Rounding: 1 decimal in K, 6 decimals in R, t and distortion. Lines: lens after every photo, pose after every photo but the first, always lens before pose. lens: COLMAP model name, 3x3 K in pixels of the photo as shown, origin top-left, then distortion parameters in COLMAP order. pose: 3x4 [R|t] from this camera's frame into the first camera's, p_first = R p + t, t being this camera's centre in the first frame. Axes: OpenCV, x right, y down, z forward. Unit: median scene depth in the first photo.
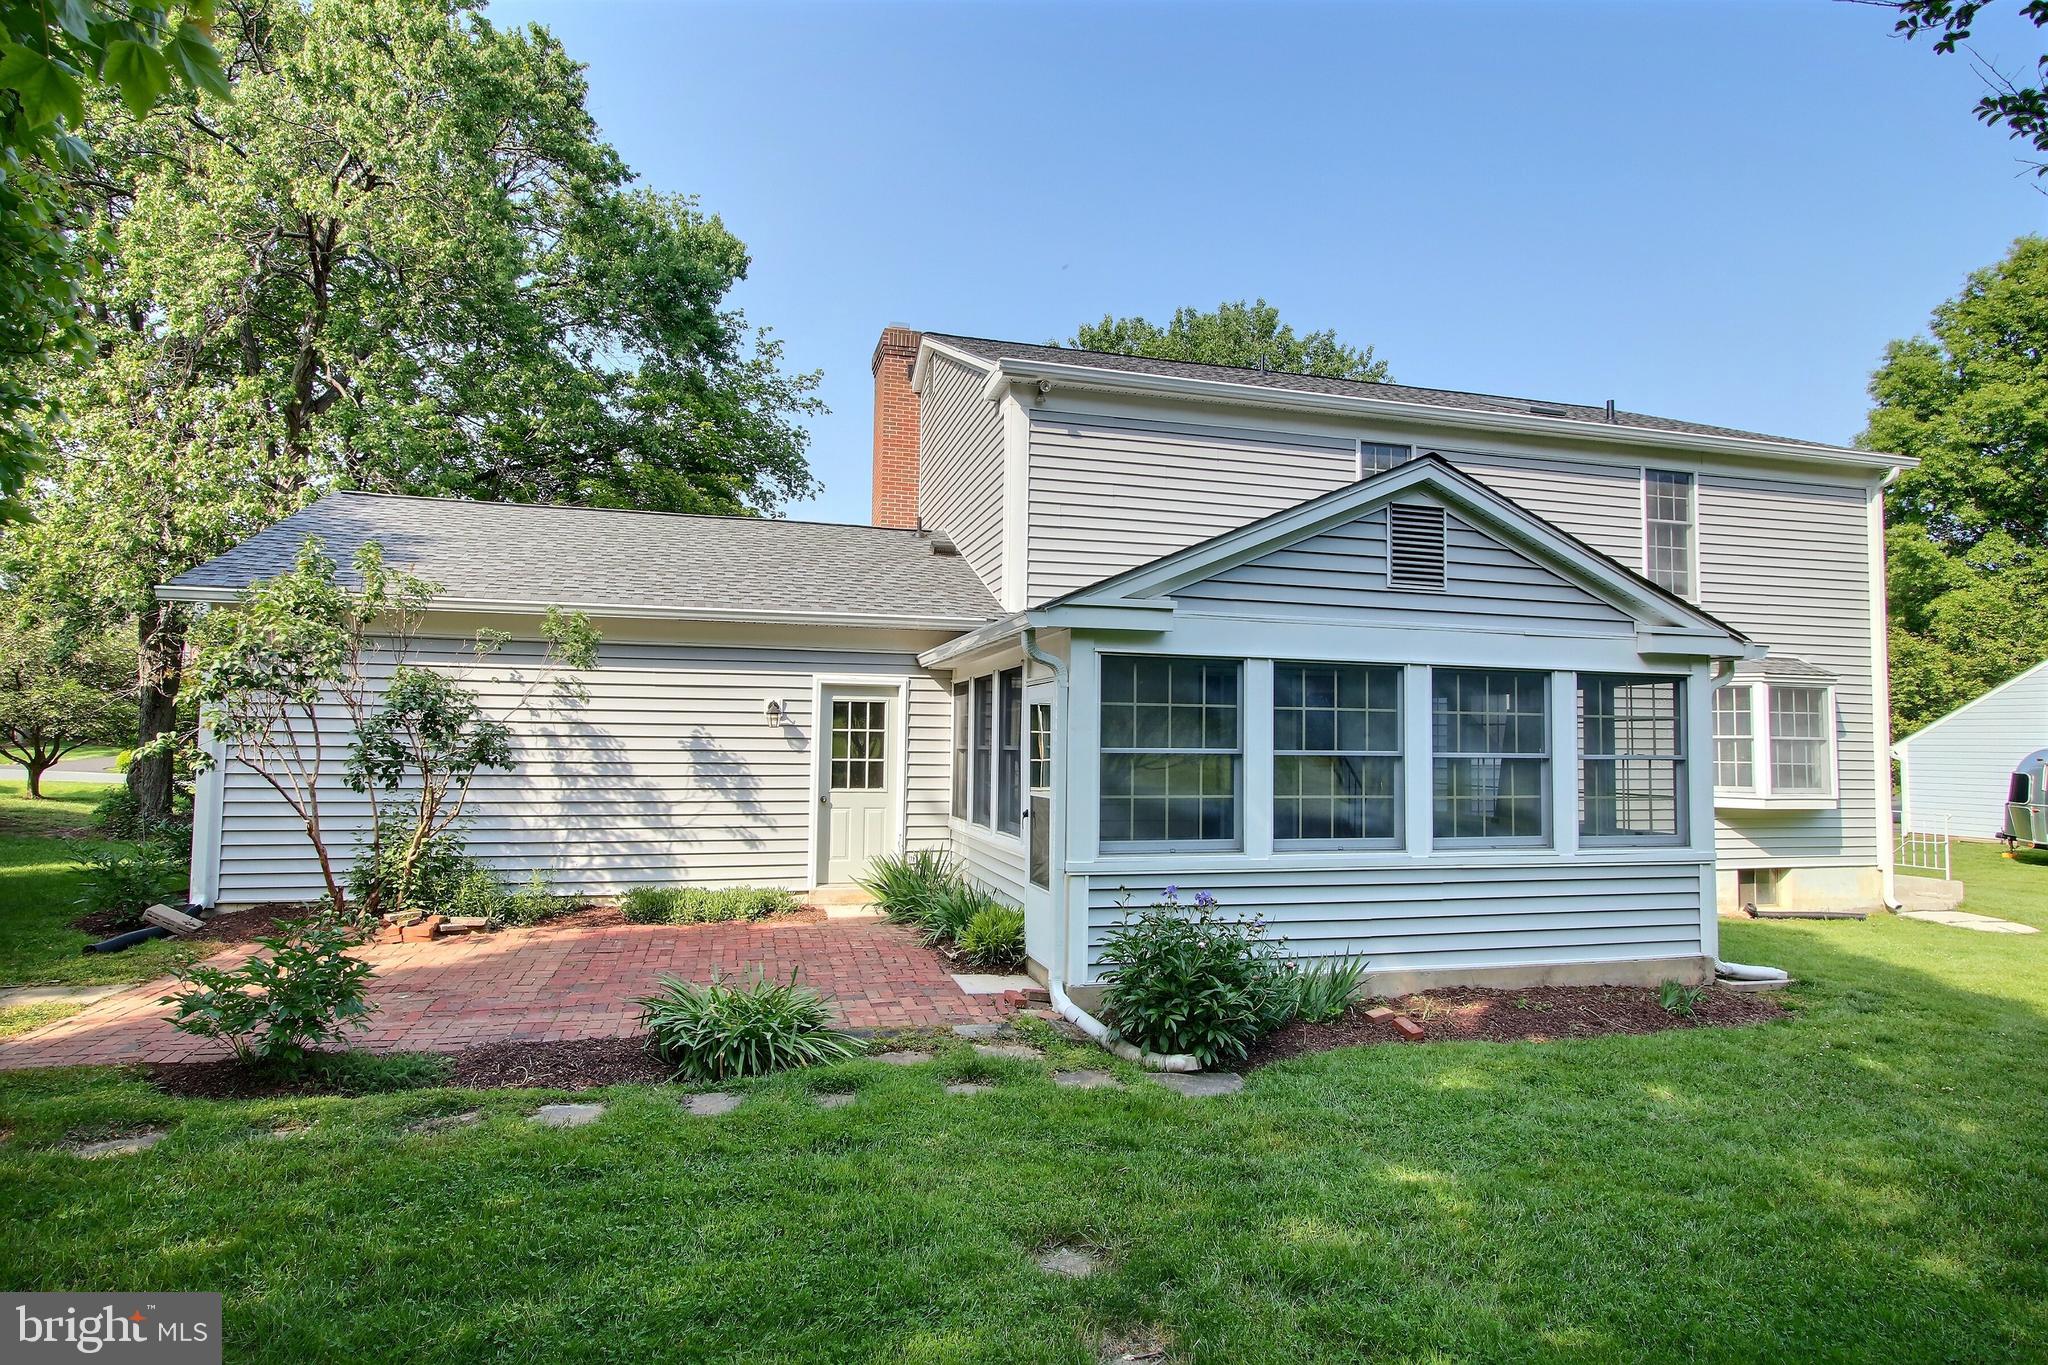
lens RADIAL K [[1111.8, 0, 1024.0], [0, 1111.8, 682.5], [0, 0, 1]] dist [-0.001265, -0.000242]
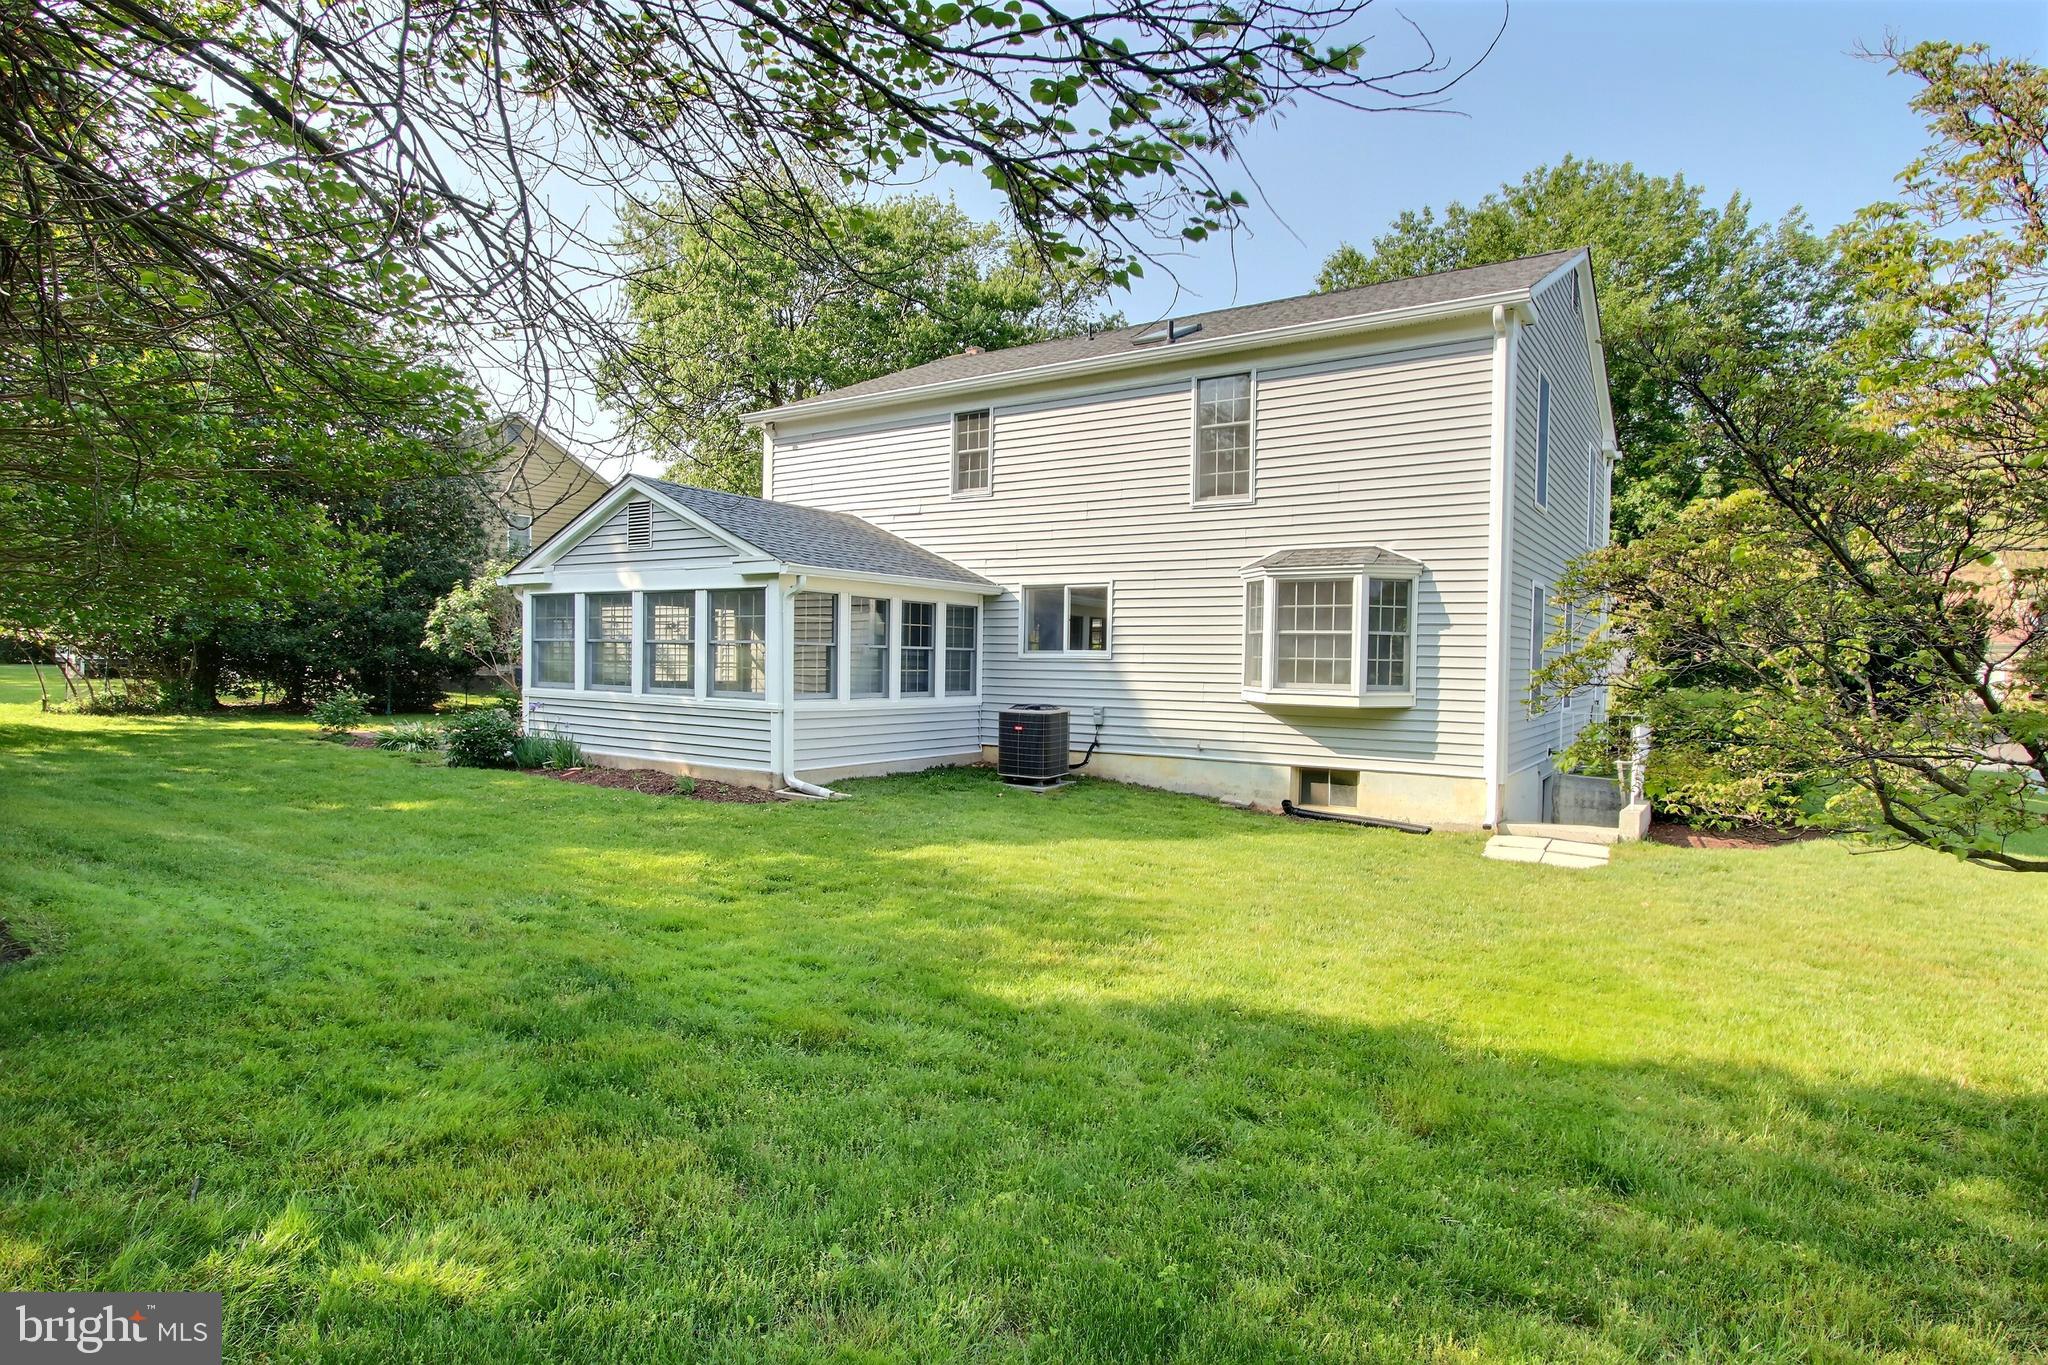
lens RADIAL K [[1070.3, 0, 1024.0], [0, 1070.3, 682.5], [0, 0, 1]] dist [-0.000989, -0.000109]
pose [[0.650347, 0.015555, -0.759478, 1.230385], [0.032905, 0.998275, 0.048622, 0.040338], [0.758925, -0.056612, 0.648713, 0.203654]]
